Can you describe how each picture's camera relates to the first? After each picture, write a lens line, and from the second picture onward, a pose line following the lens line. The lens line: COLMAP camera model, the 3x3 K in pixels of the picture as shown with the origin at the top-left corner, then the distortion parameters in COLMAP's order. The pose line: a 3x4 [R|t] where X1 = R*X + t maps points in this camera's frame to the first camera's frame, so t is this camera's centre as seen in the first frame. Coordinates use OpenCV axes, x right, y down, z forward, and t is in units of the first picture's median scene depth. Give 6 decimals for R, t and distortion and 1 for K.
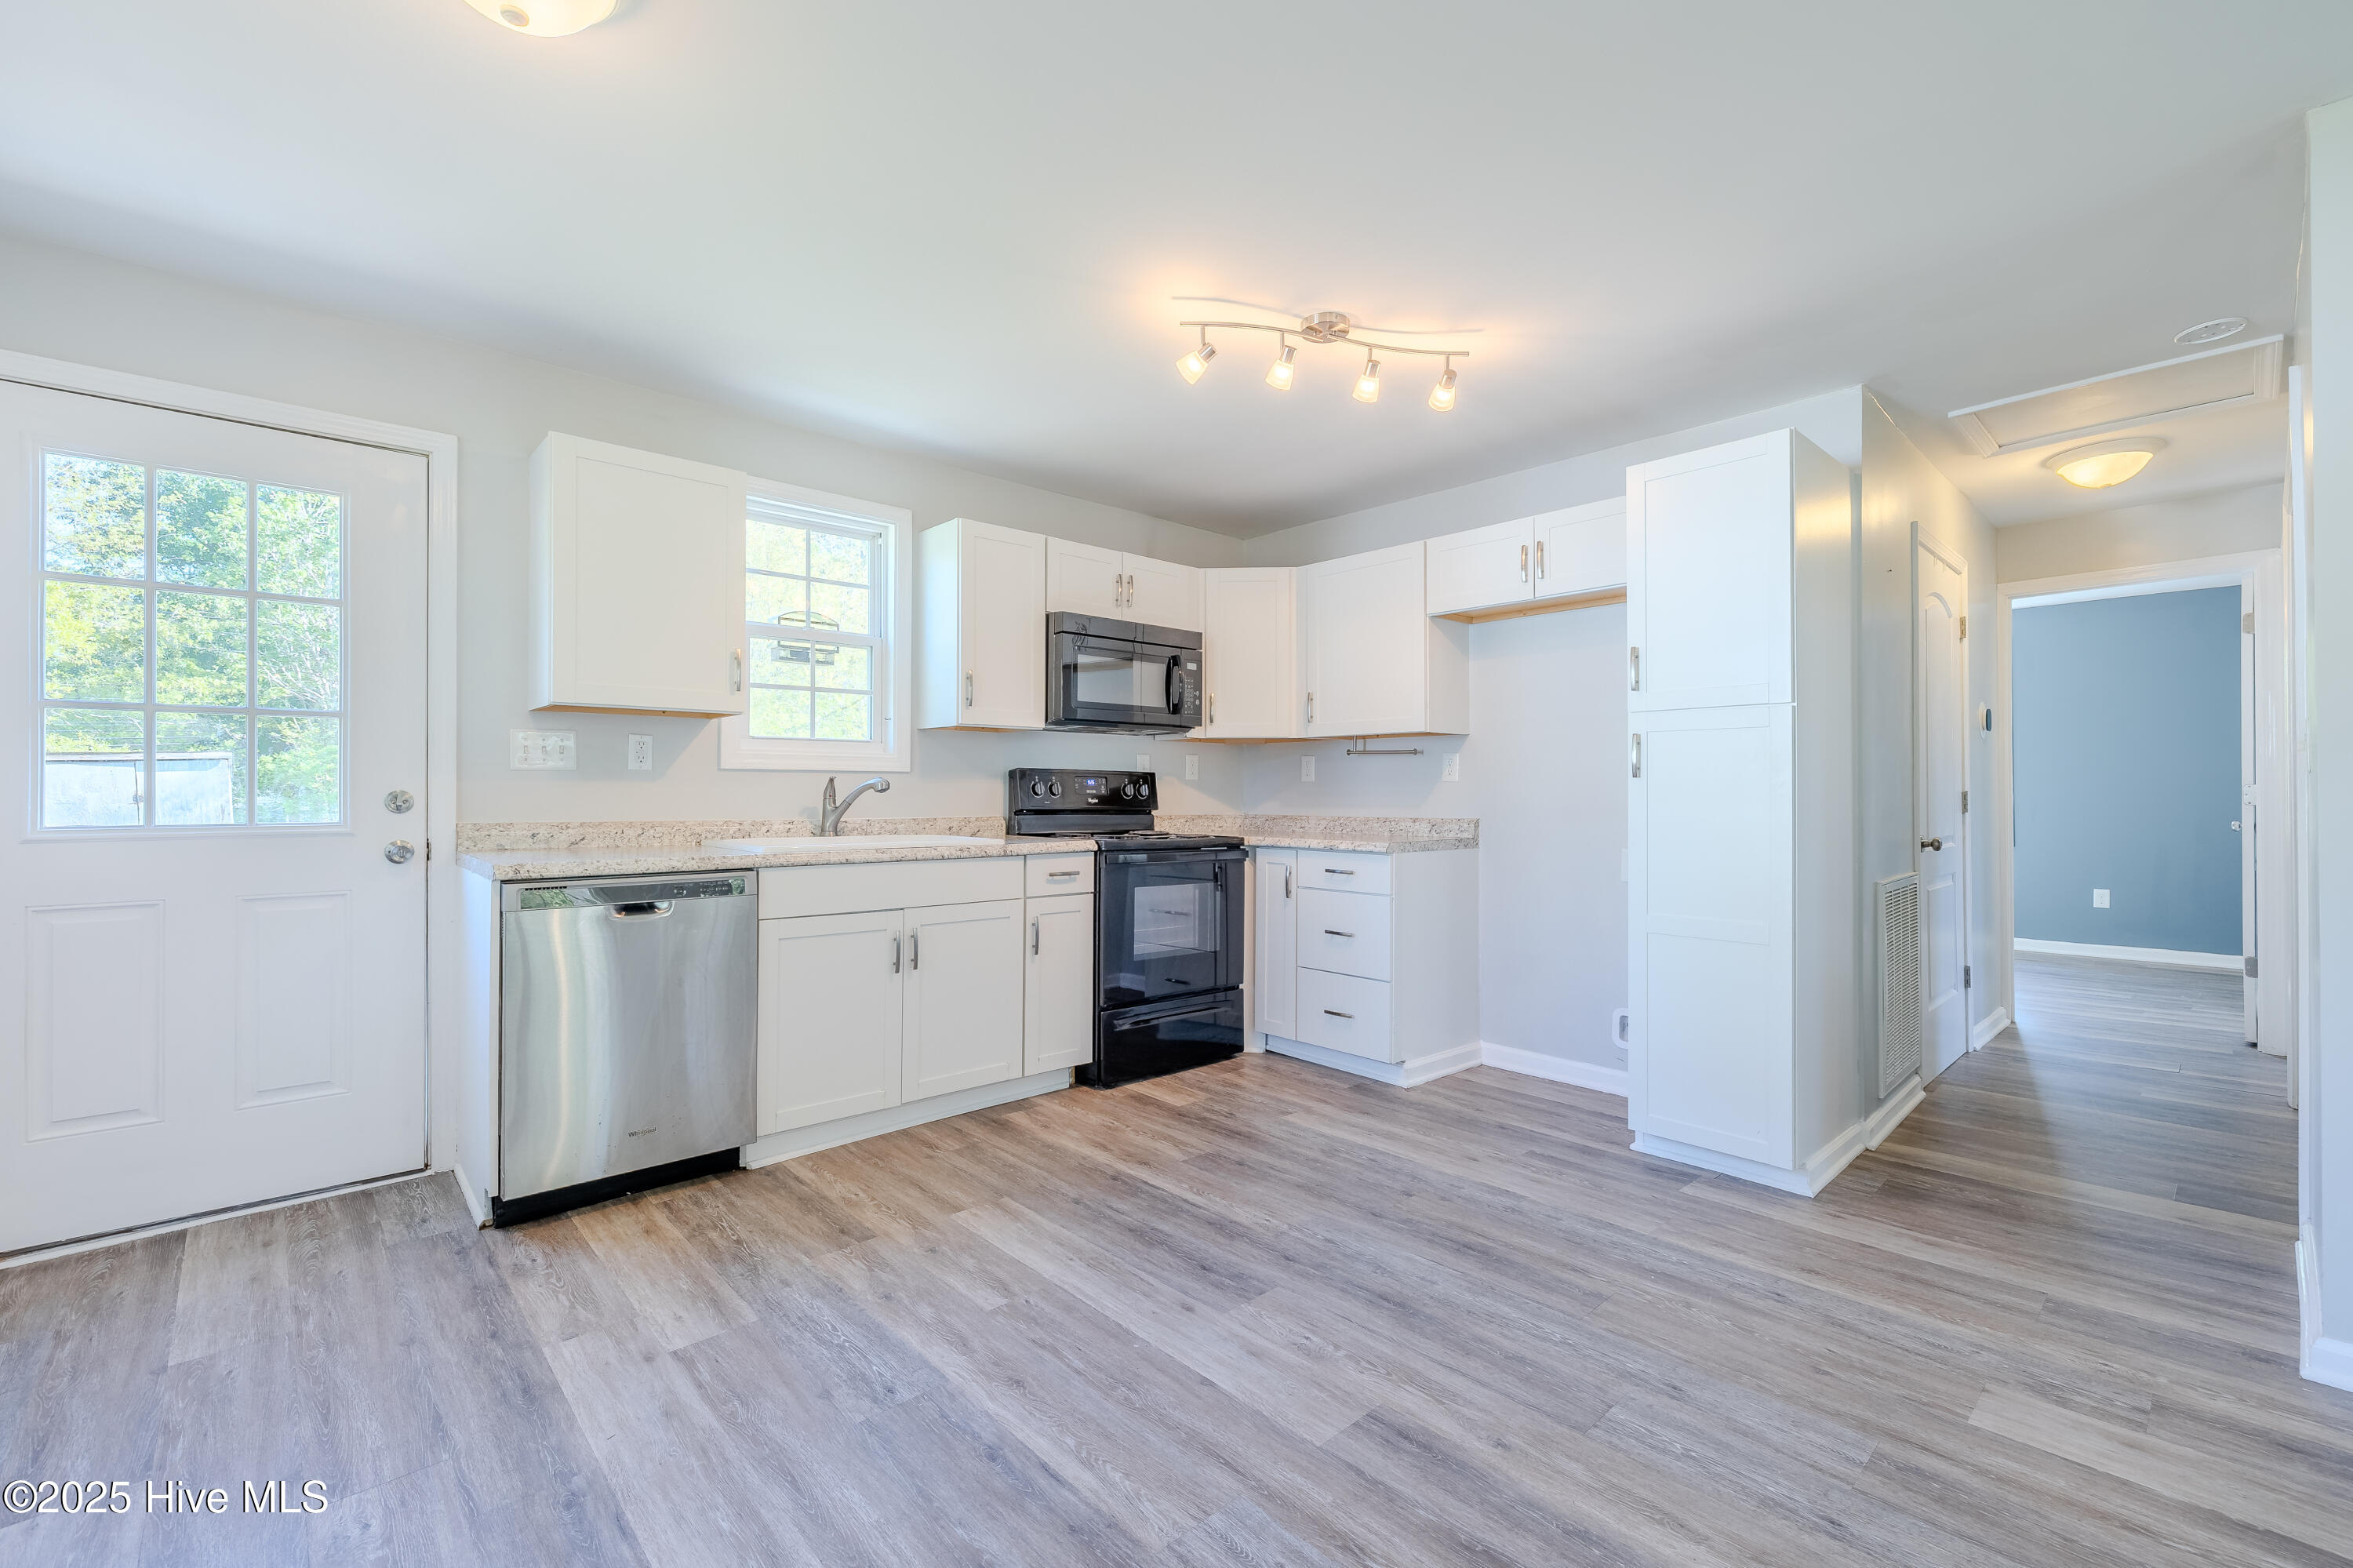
lens RADIAL K [[994.0, 0, 1176.5], [0, 994.0, 784.0], [0, 0, 1]] dist [0.003797, 0.000029]
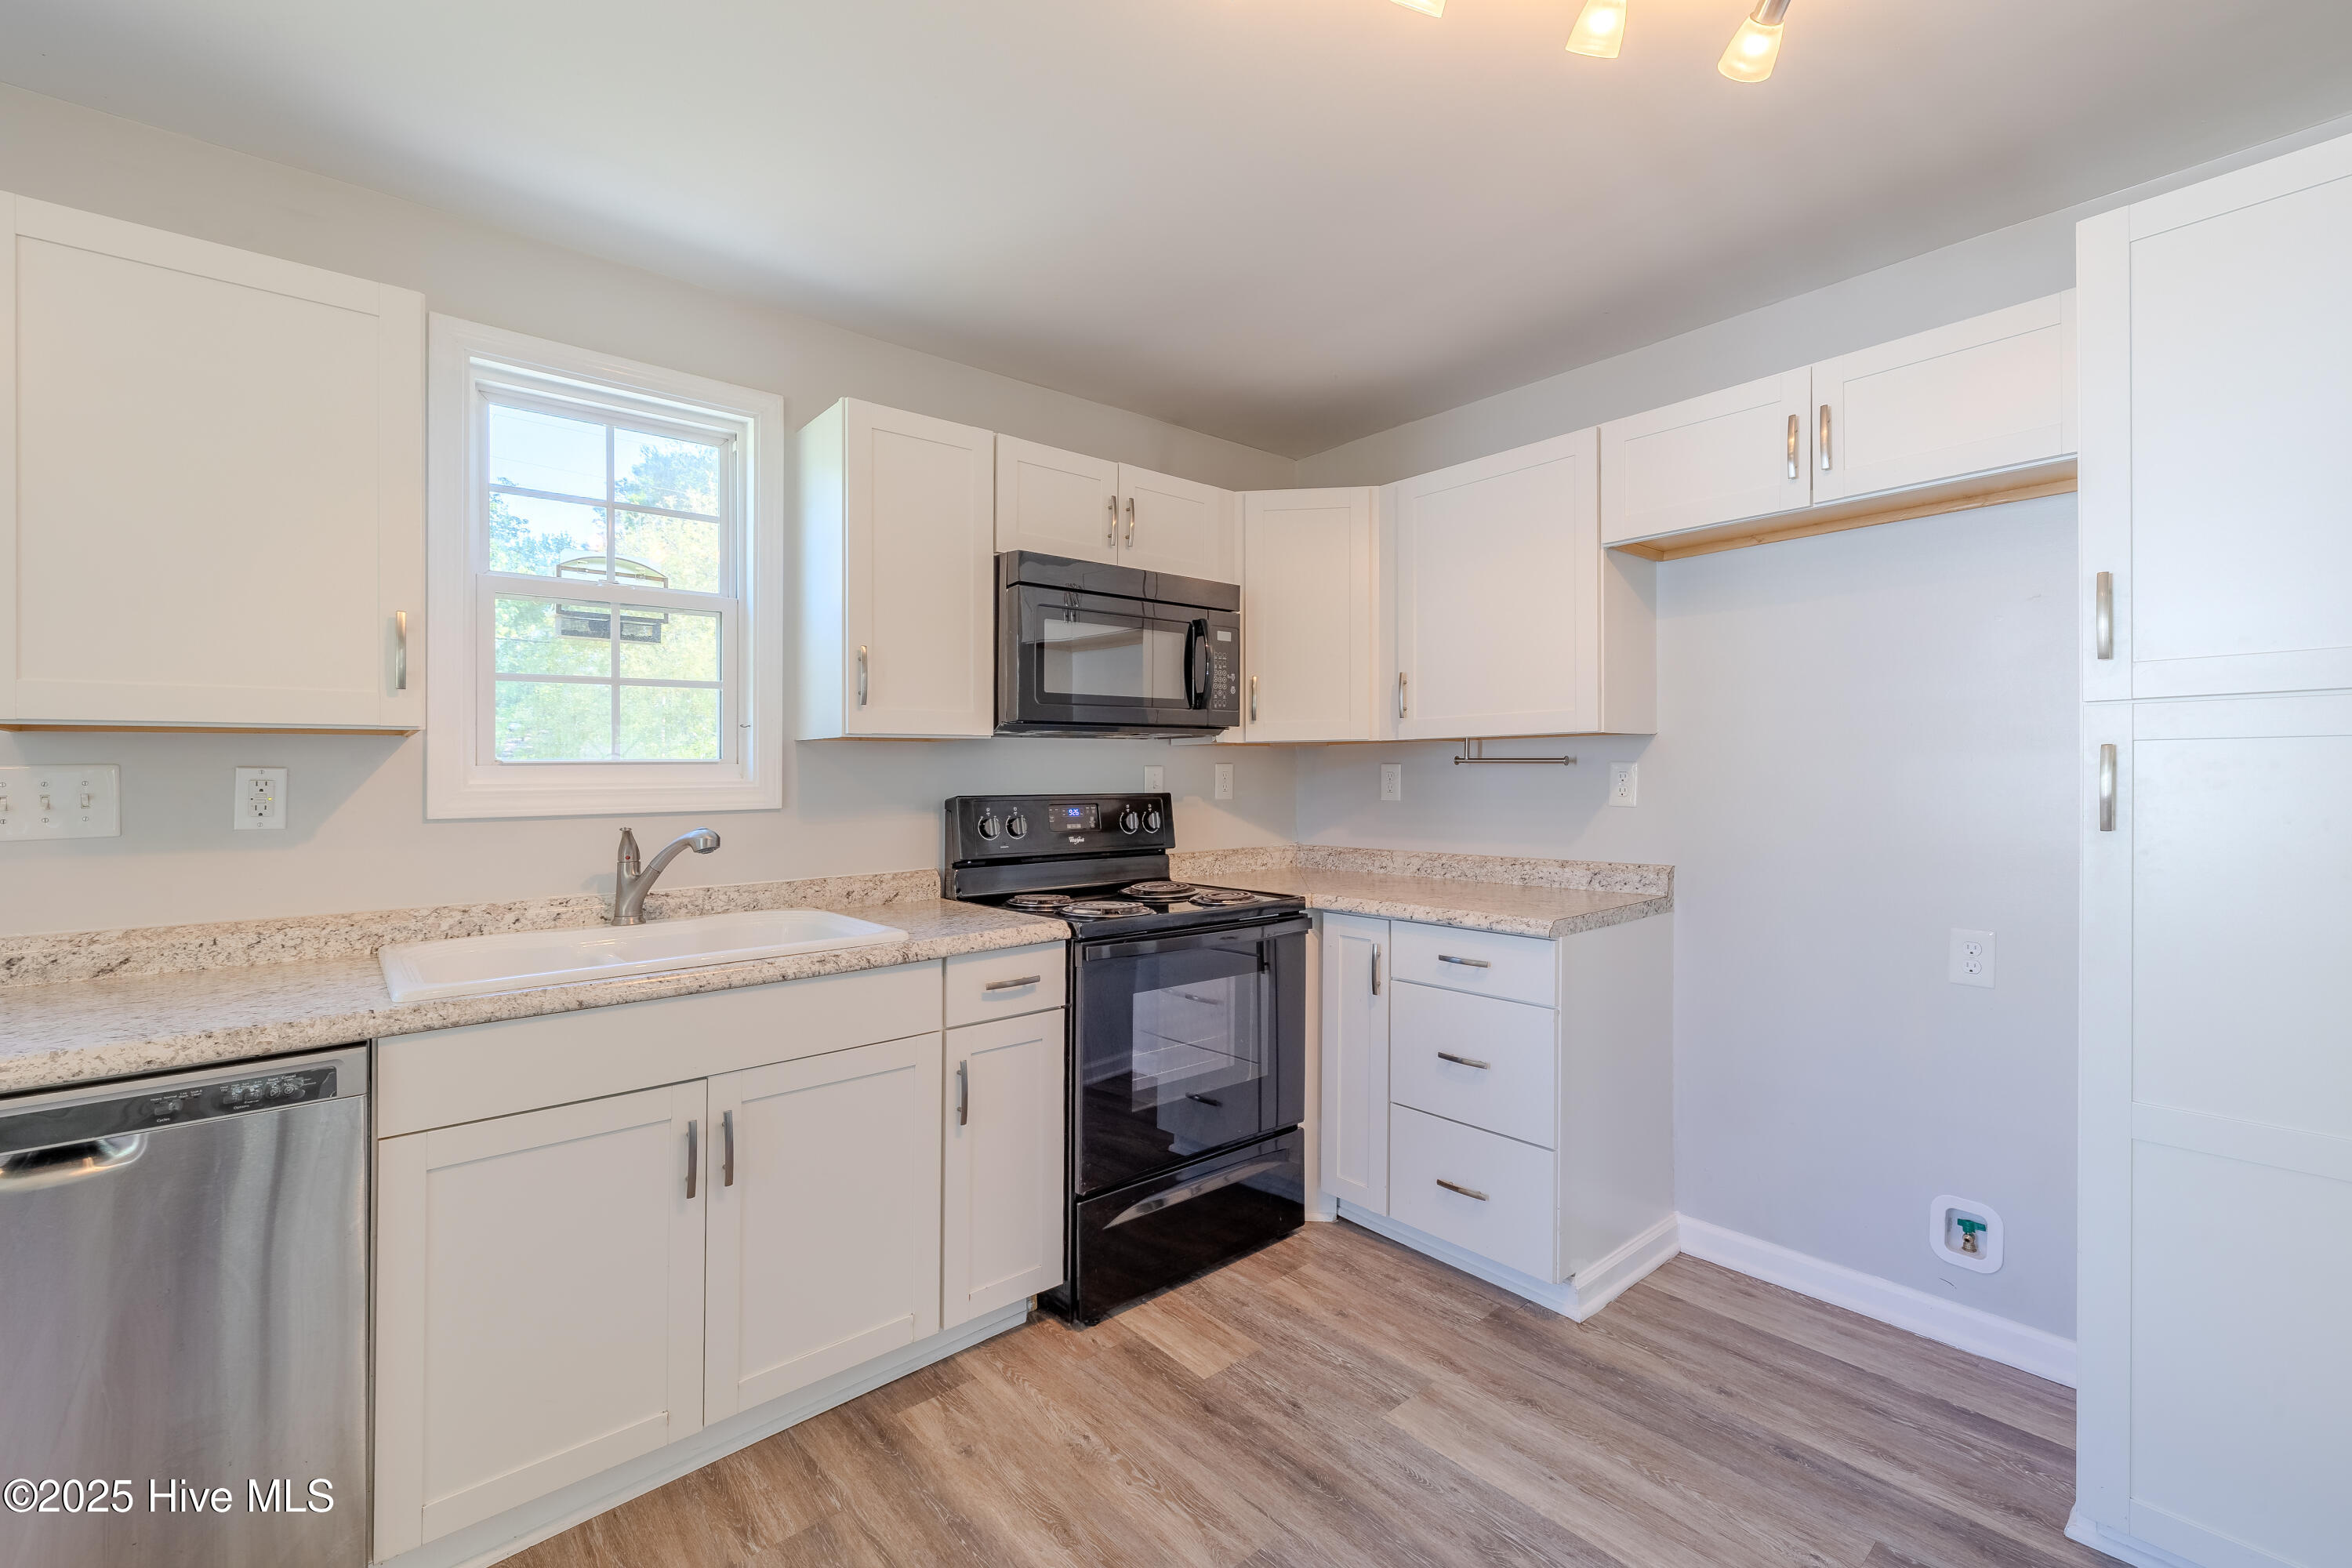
lens RADIAL K [[993.2, 0, 1166.5], [0, 993.2, 775.7], [0, 0, 1]] dist [0.001819, 0.000123]
pose [[0.998779, -0.009670, -0.048442, 0.010879], [0.010368, 0.999846, 0.014180, -0.042841], [0.048298, -0.014665, 0.998725, 0.406871]]
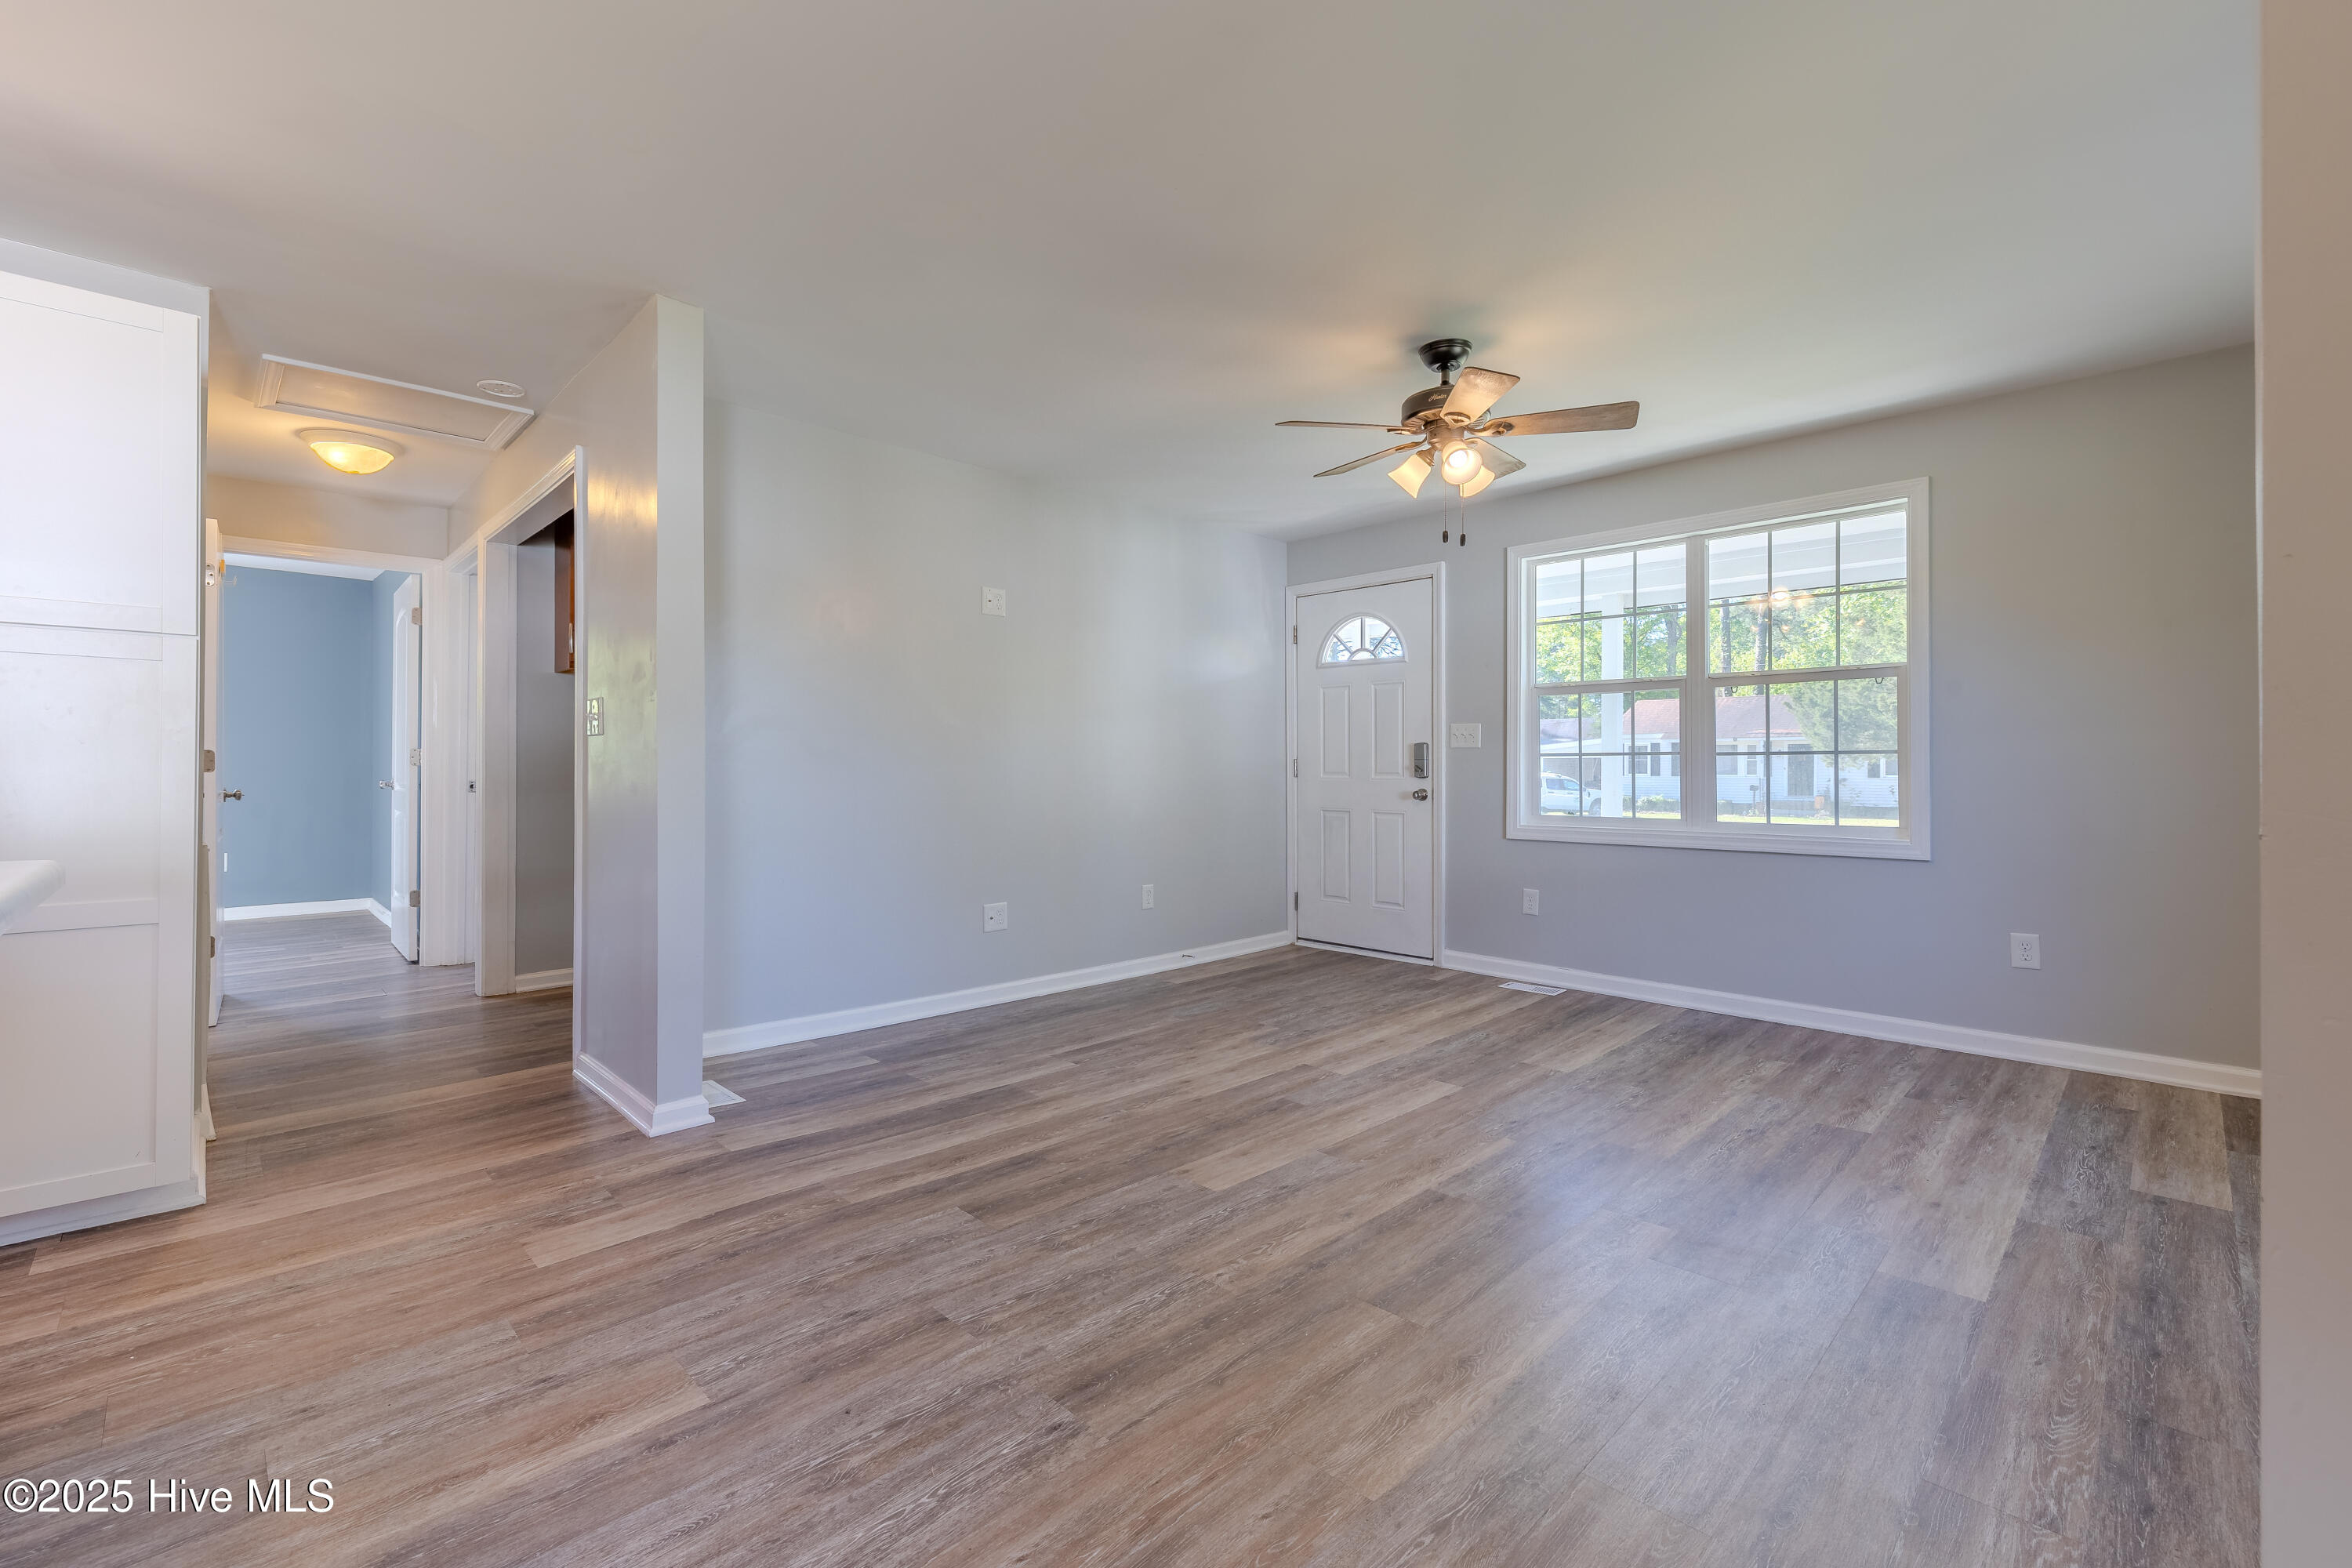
lens RADIAL K [[994.3, 0, 1169.2], [0, 994.3, 778.4], [0, 0, 1]] dist [0.000263, 0.000030]
pose [[-0.026310, -0.007473, 0.999626, -0.202338], [-0.014987, 0.999863, 0.007080, 0.016617], [-0.999541, -0.014795, -0.026419, 0.139908]]
